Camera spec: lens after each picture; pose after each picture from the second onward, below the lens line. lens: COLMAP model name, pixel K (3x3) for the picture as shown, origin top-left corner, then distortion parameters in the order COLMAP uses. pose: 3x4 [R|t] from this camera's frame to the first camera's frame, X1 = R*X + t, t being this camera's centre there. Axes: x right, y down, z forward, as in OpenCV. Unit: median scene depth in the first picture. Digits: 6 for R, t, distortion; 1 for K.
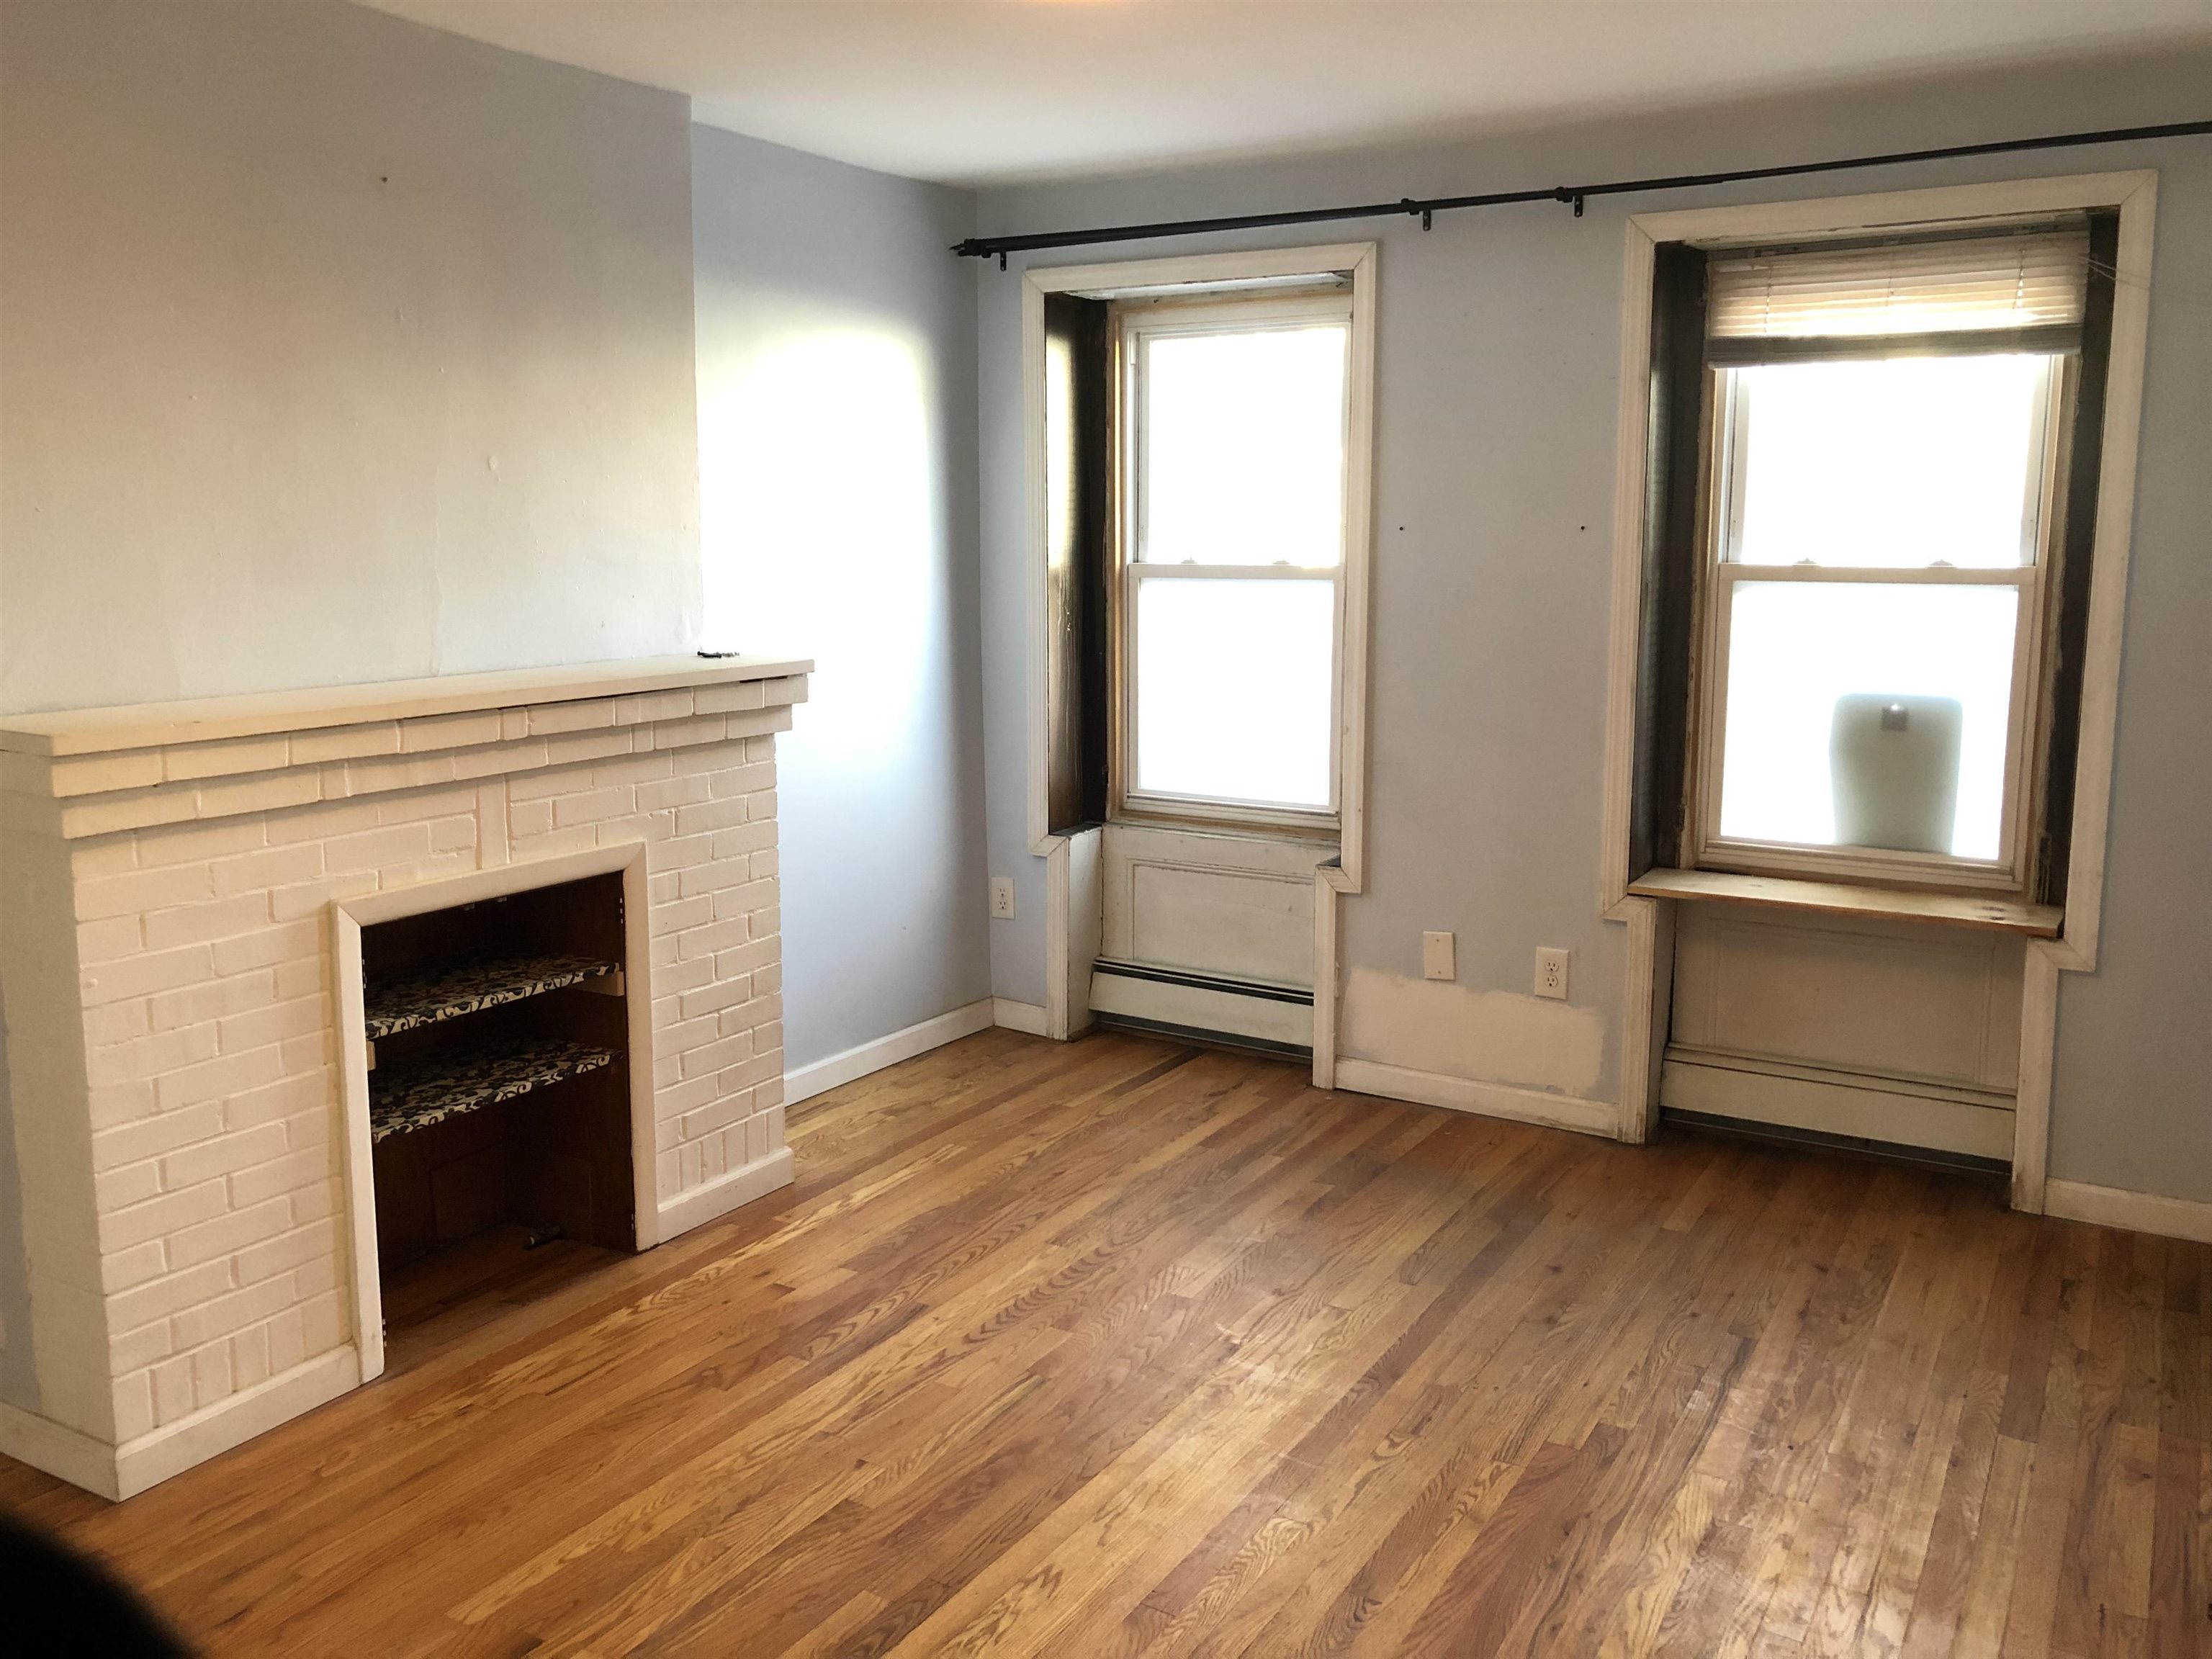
lens RADIAL K [[1852.6, 0, 1084.8], [0, 1852.6, 815.3], [0, 0, 1]] dist [0.074300, -0.120294]
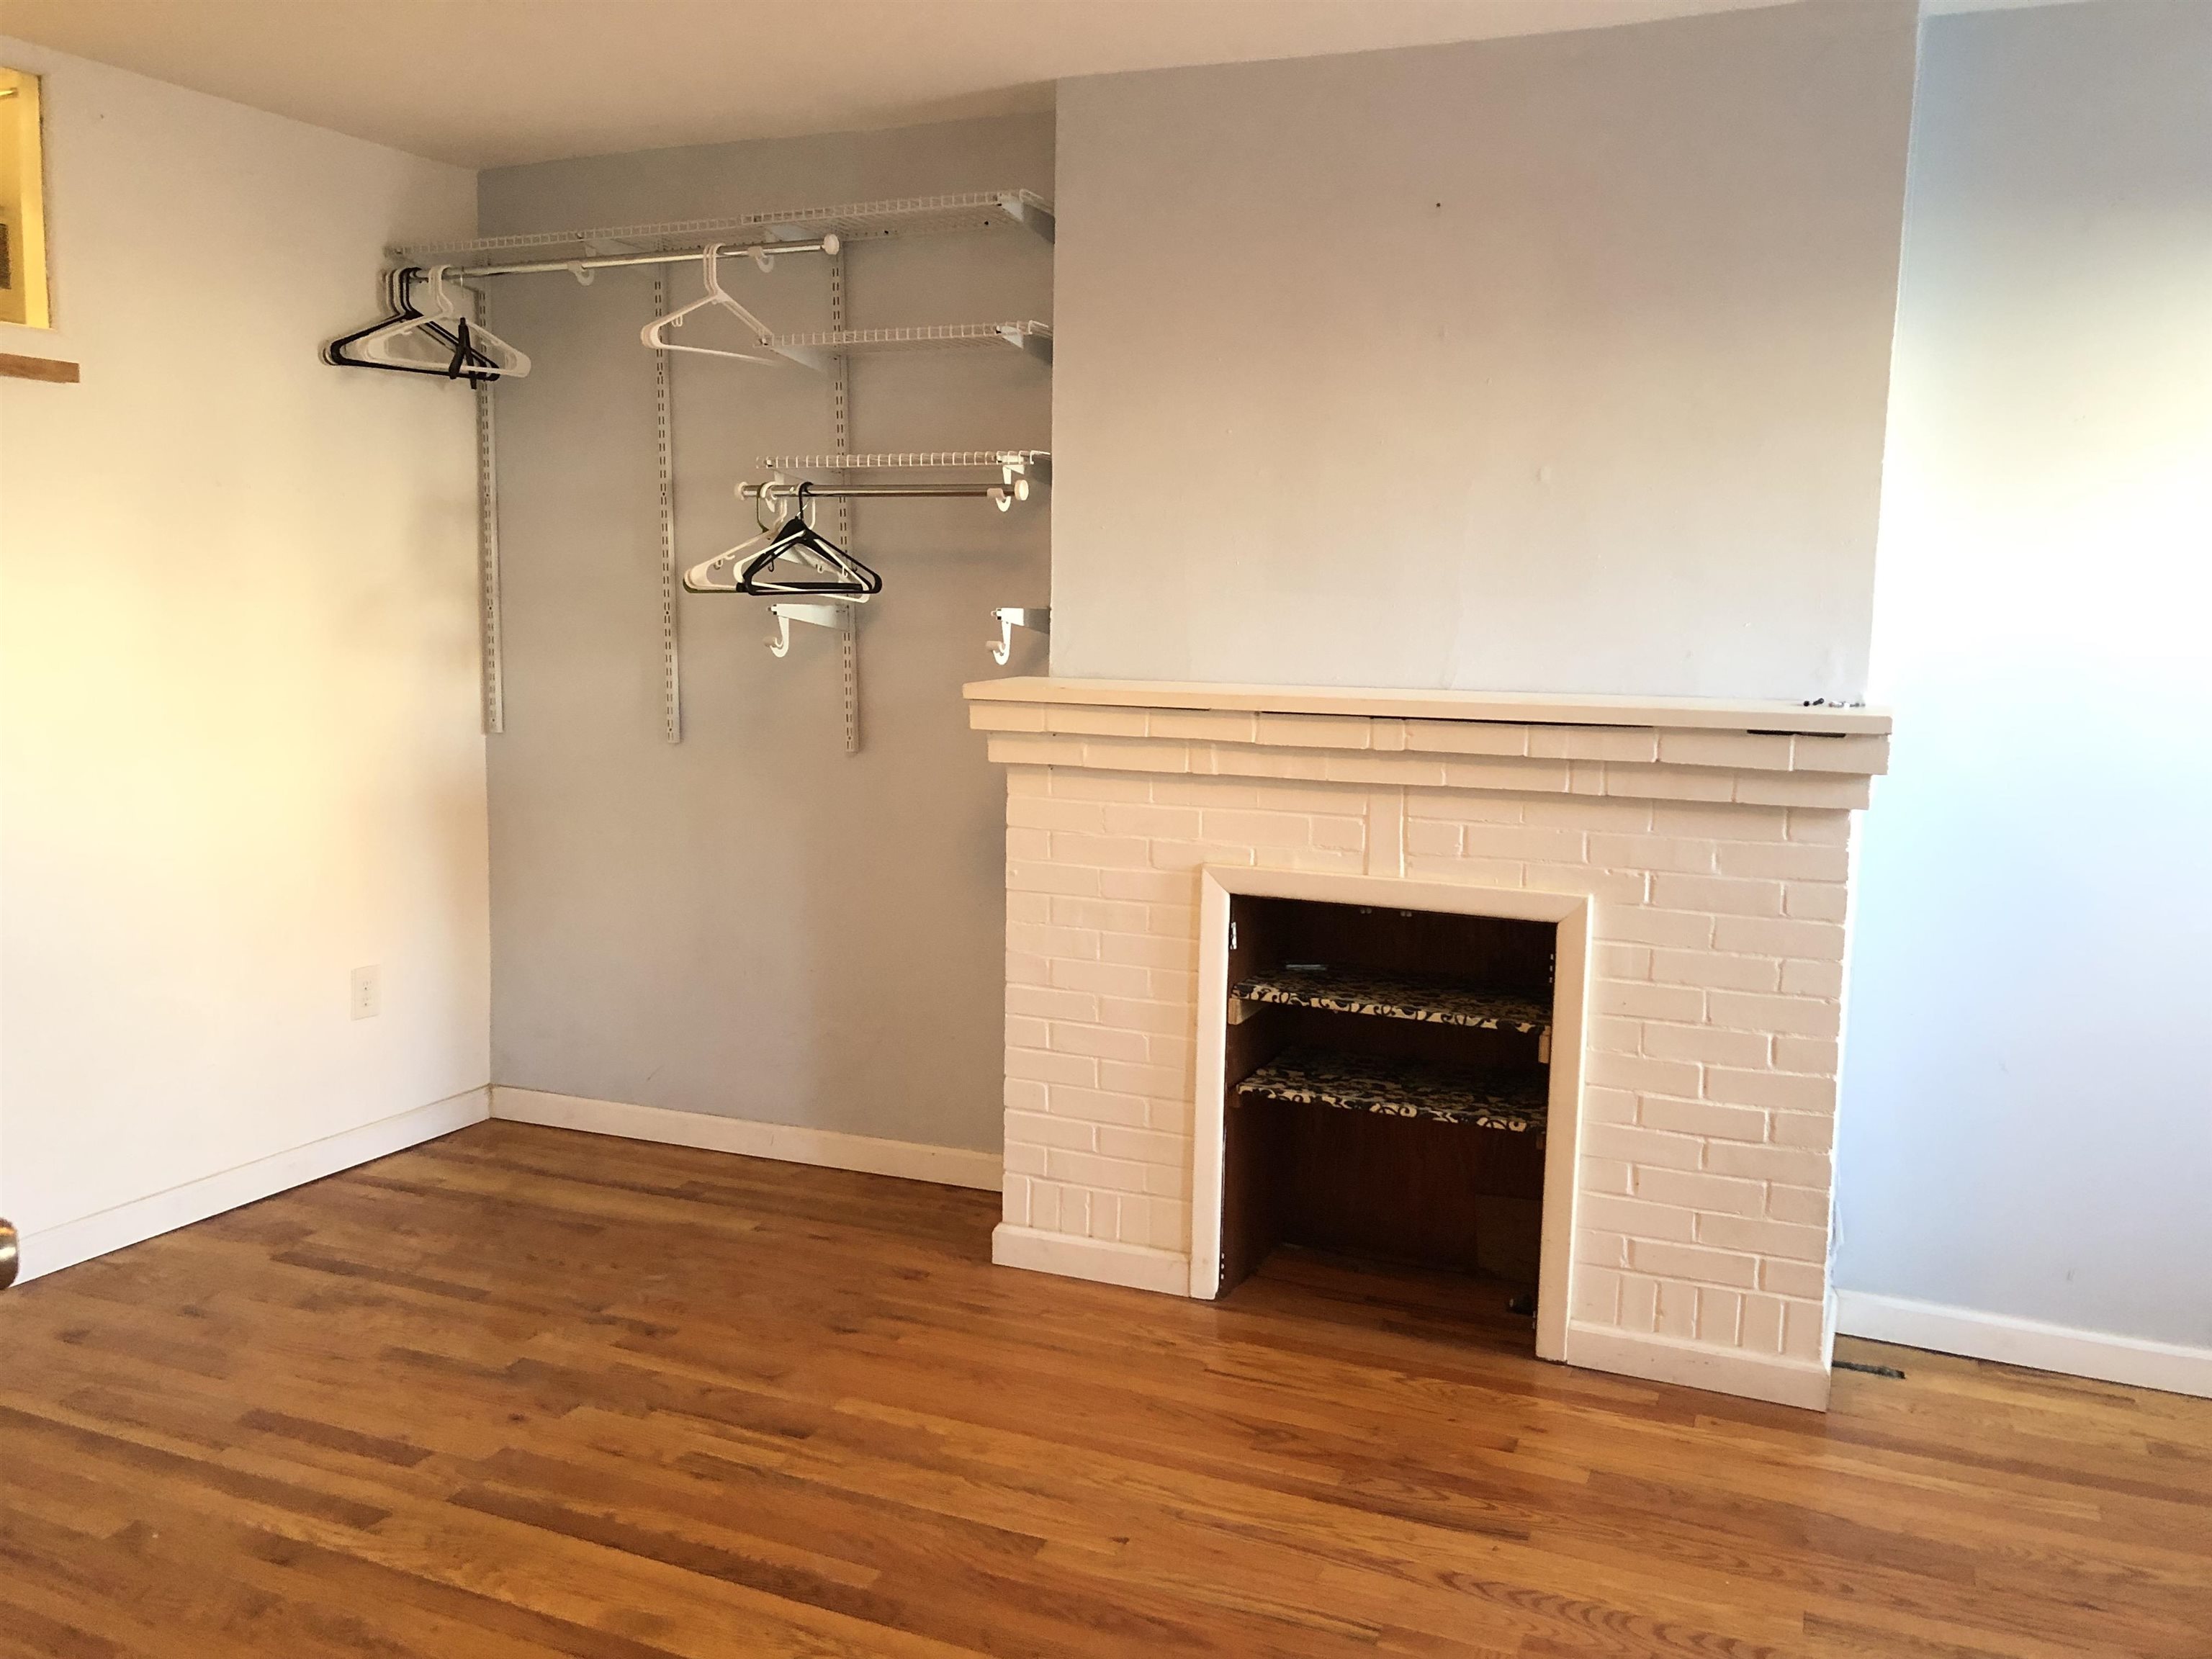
lens RADIAL K [[1852.6, 0, 1084.8], [0, 1852.6, 815.3], [0, 0, 1]] dist [0.074300, -0.120294]
pose [[0.123592, 0.120508, -0.984989, 0.622150], [-0.173289, 0.979968, 0.098150, -0.072463], [0.977085, 0.158558, 0.141999, 0.677304]]
